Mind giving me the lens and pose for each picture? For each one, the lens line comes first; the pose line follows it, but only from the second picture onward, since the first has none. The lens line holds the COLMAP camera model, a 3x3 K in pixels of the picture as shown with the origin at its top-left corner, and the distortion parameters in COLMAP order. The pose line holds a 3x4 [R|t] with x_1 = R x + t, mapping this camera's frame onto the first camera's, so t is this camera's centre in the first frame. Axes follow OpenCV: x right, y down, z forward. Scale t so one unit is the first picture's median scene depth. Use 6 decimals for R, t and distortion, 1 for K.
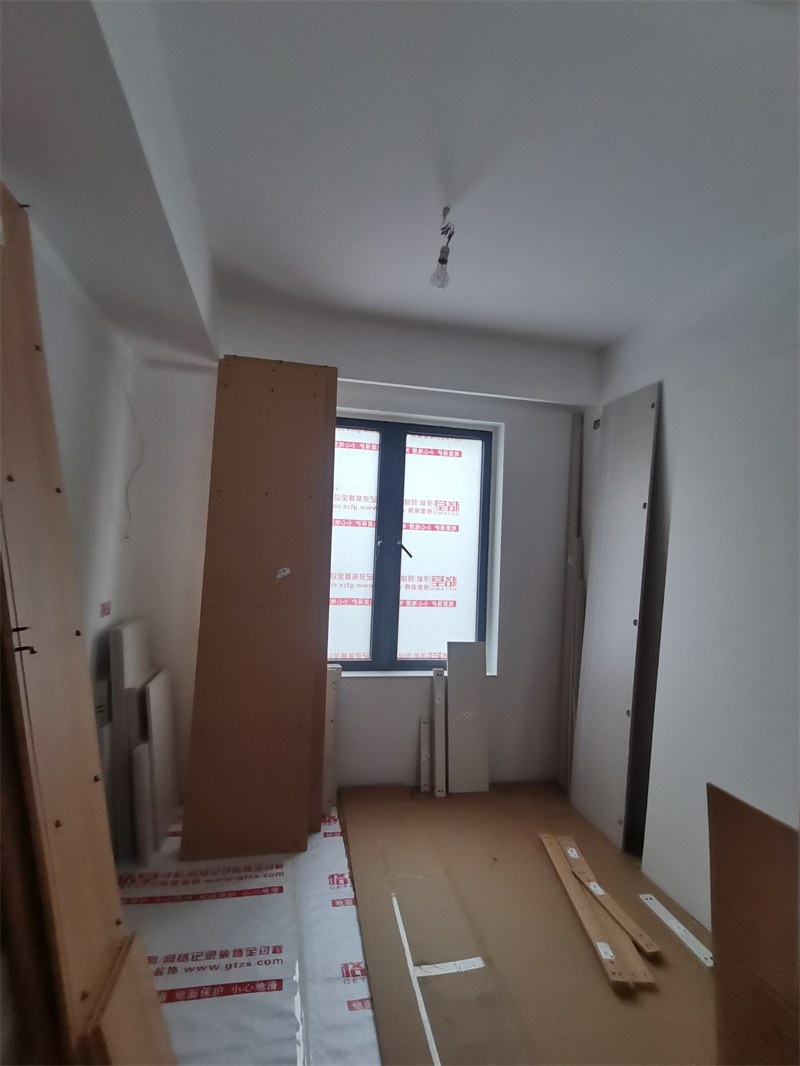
lens RADIAL K [[512.1, 0, 398.9], [0, 512.1, 527.2], [0, 0, 1]] dist [0.079808, -0.075207]
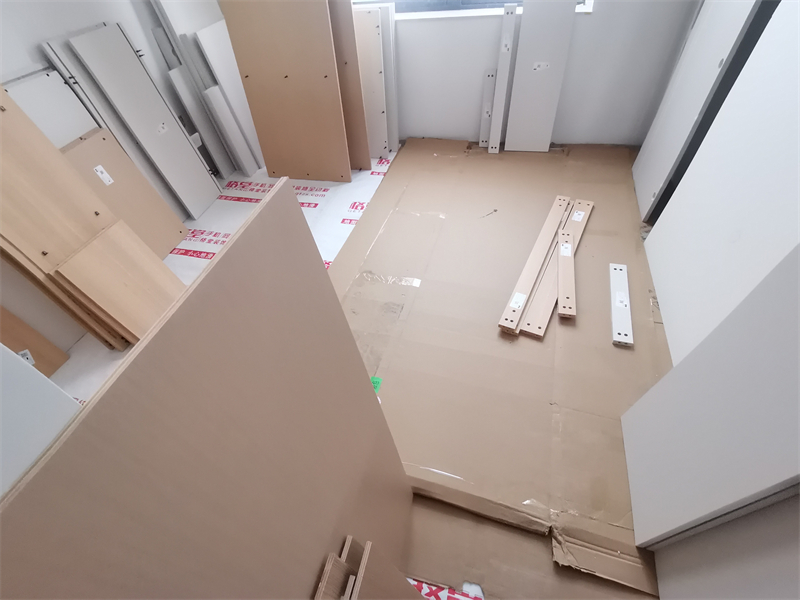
lens RADIAL K [[384.3, 0, 400.0], [0, 384.3, 305.1], [0, 0, 1]] dist [0.079808, -0.075207]
pose [[0.878618, 0.250125, -0.406777, 0.355663], [0.152446, 0.660351, 0.735321, 0.130578], [0.452538, -0.708078, 0.542066, 0.305359]]
